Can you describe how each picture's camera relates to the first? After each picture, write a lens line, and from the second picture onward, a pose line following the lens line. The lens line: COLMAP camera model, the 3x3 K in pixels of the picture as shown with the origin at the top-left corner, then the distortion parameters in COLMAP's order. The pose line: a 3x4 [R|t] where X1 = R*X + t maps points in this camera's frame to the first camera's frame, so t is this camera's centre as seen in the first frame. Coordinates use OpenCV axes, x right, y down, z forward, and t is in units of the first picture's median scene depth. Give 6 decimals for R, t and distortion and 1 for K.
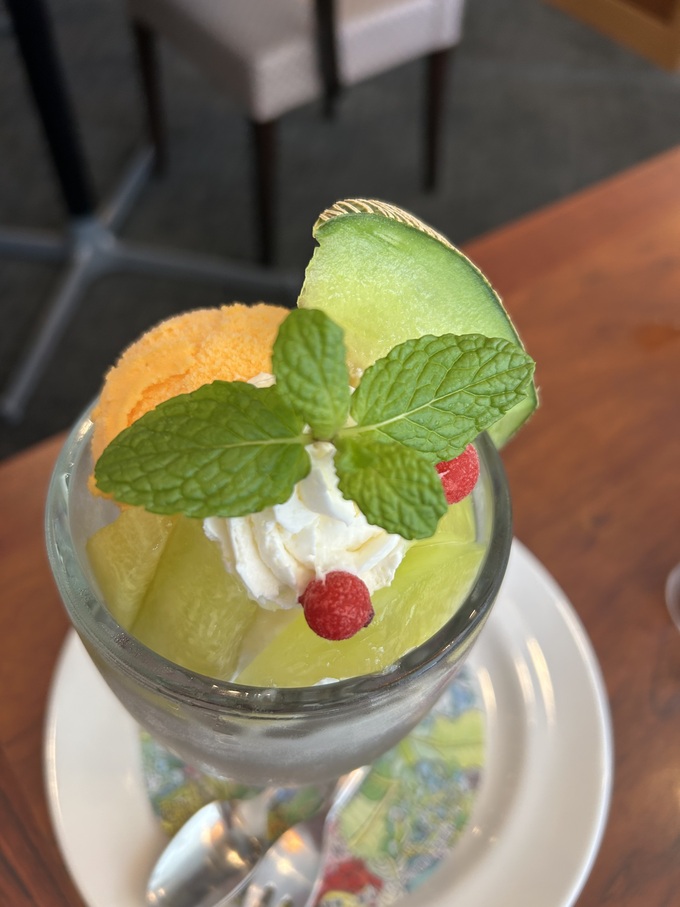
lens RADIAL K [[761.4, 0, 340.0], [0, 761.4, 453.5], [0, 0, 1]] dist [0.082188, -0.005140]
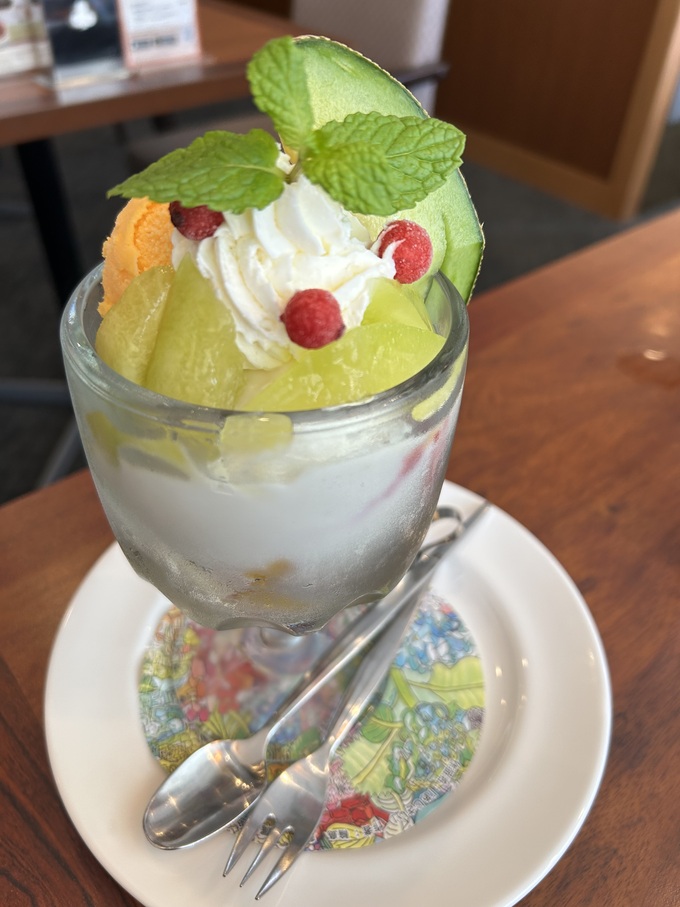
lens RADIAL K [[761.4, 0, 340.0], [0, 761.4, 453.5], [0, 0, 1]] dist [0.082188, -0.005140]
pose [[0.998664, -0.050837, 0.009242, 0.016189], [0.051543, 0.967612, -0.247122, 0.671963], [0.003620, 0.247269, 0.968940, -0.076429]]
